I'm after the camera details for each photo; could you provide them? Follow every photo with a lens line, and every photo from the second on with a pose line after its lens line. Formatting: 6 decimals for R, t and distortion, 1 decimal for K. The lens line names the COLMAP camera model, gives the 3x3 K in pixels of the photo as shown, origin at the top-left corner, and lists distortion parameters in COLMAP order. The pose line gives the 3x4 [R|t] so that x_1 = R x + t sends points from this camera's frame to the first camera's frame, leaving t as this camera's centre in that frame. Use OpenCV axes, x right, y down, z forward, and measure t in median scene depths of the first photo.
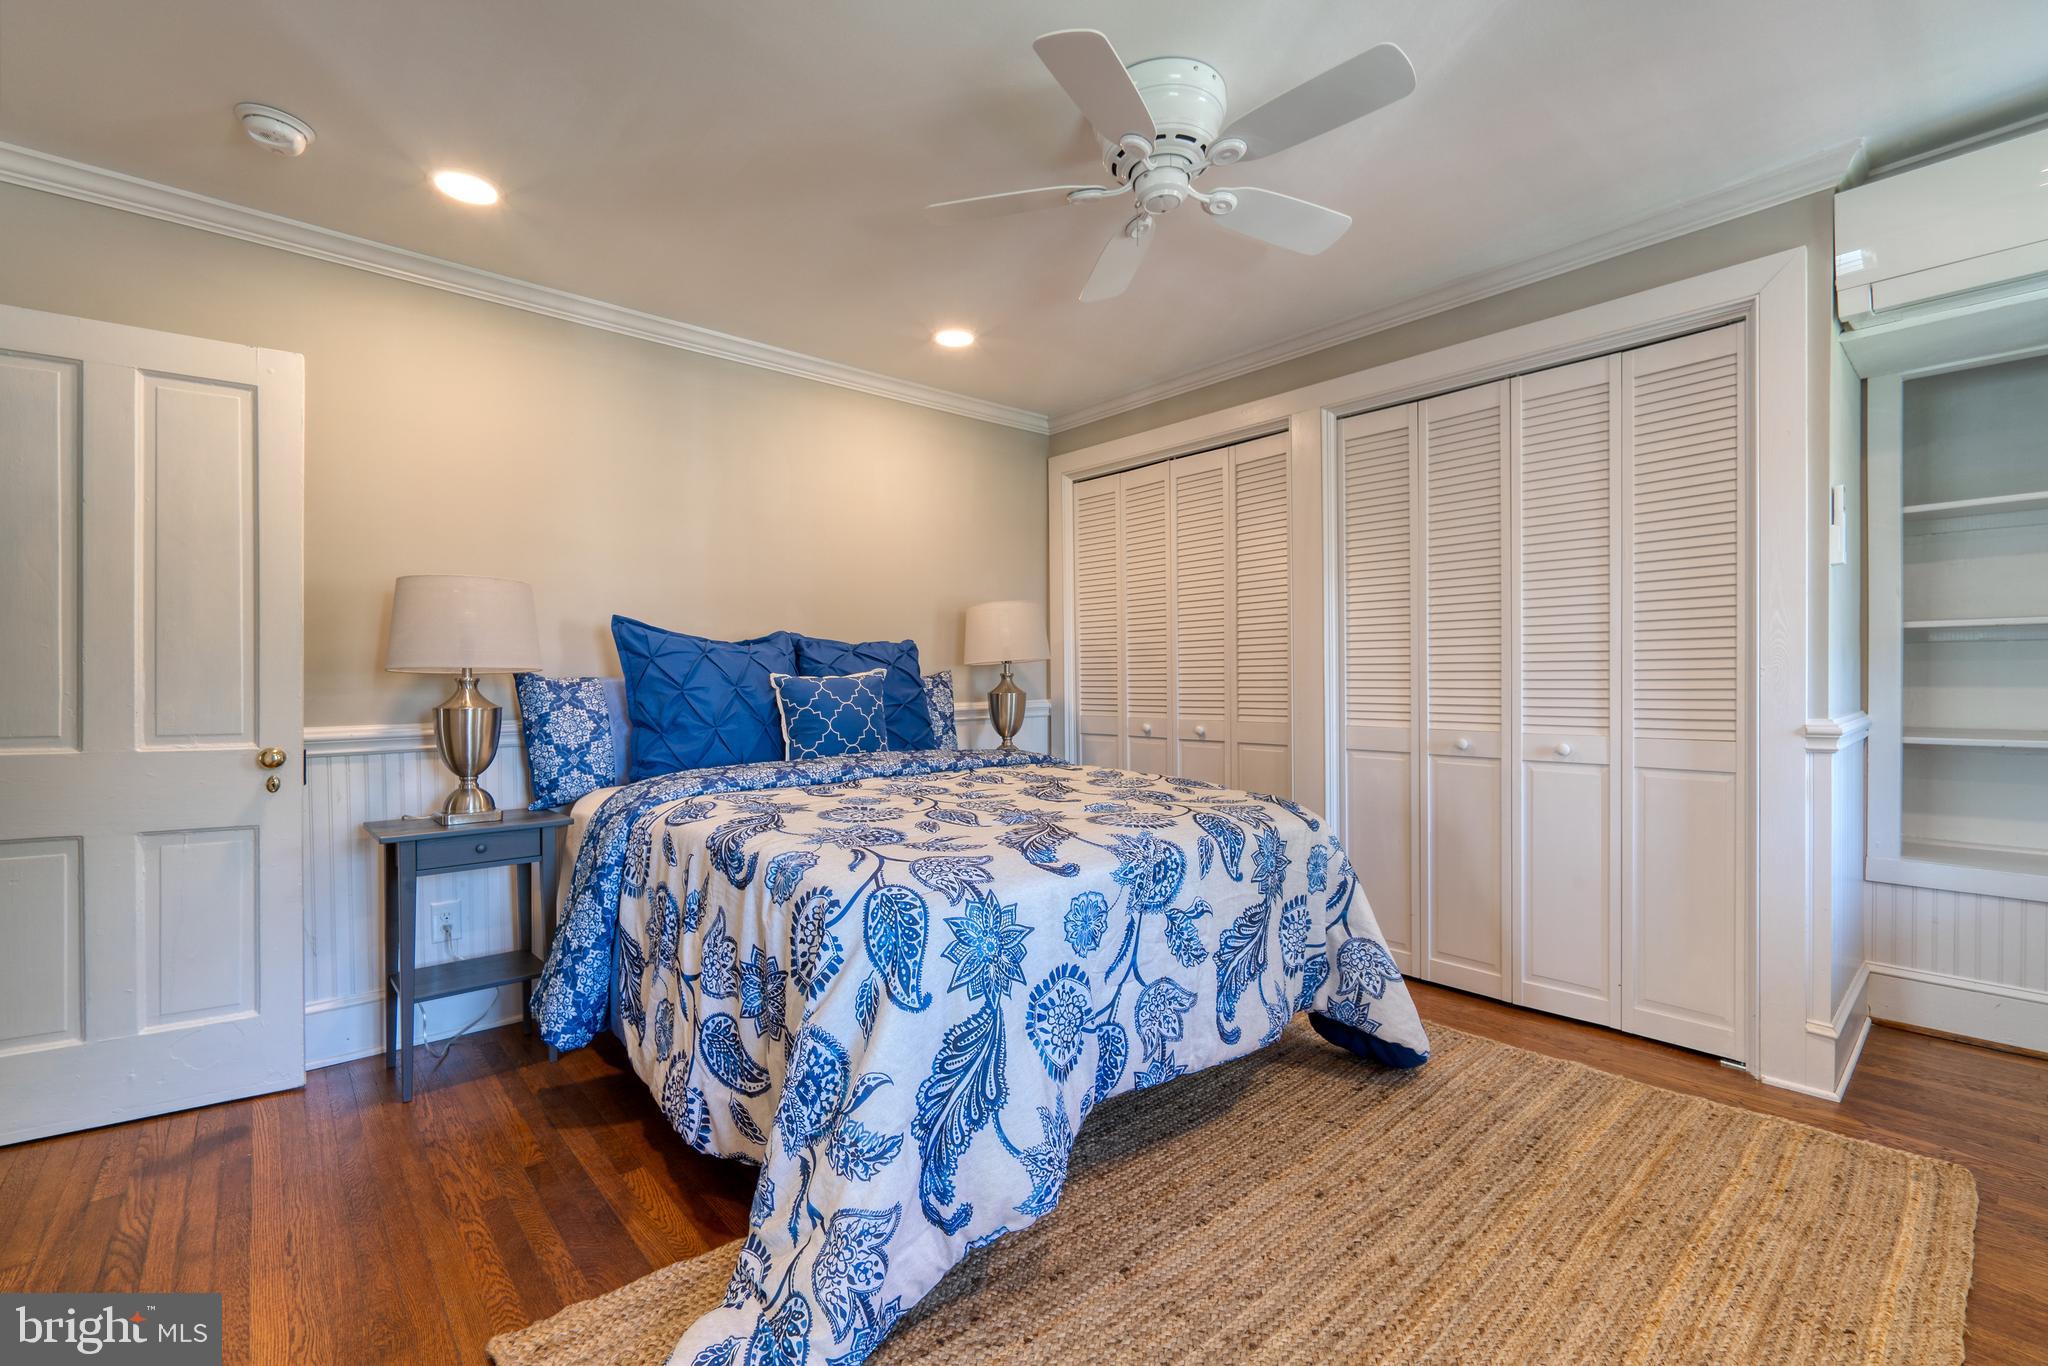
lens RADIAL K [[877.7, 0, 1013.8], [0, 877.7, 681.3], [0, 0, 1]] dist [-0.000878, -0.000071]
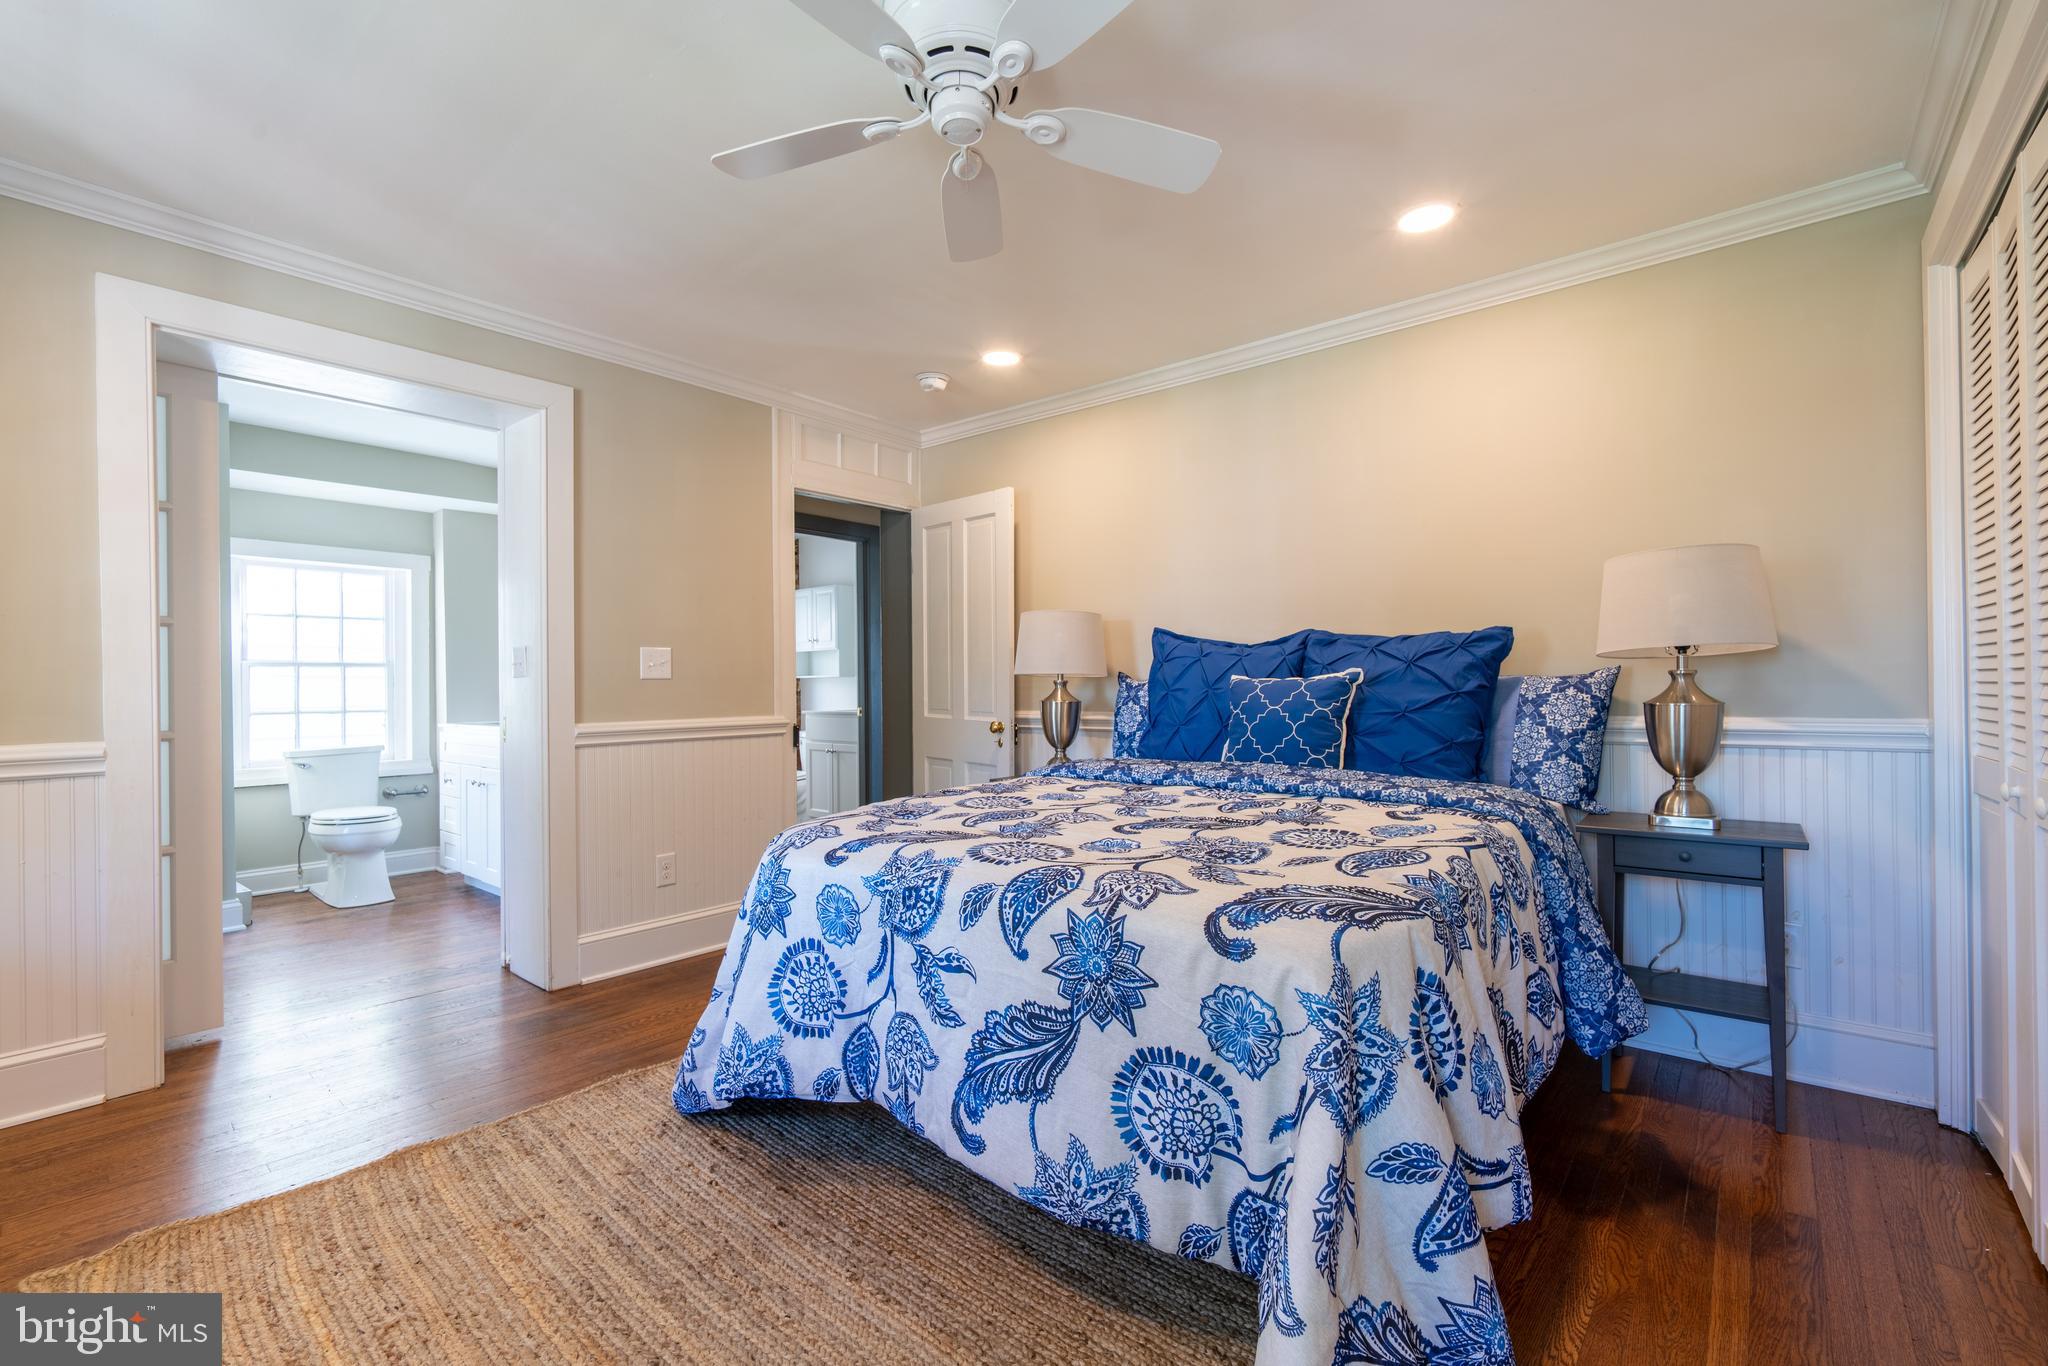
lens RADIAL K [[877.7, 0, 1013.8], [0, 877.7, 681.3], [0, 0, 1]] dist [-0.000878, -0.000071]
pose [[0.154233, 0.002342, -0.988032, 0.994316], [0.003722, 0.999989, 0.002951, -0.009071], [0.988027, -0.004133, 0.154223, 0.887467]]
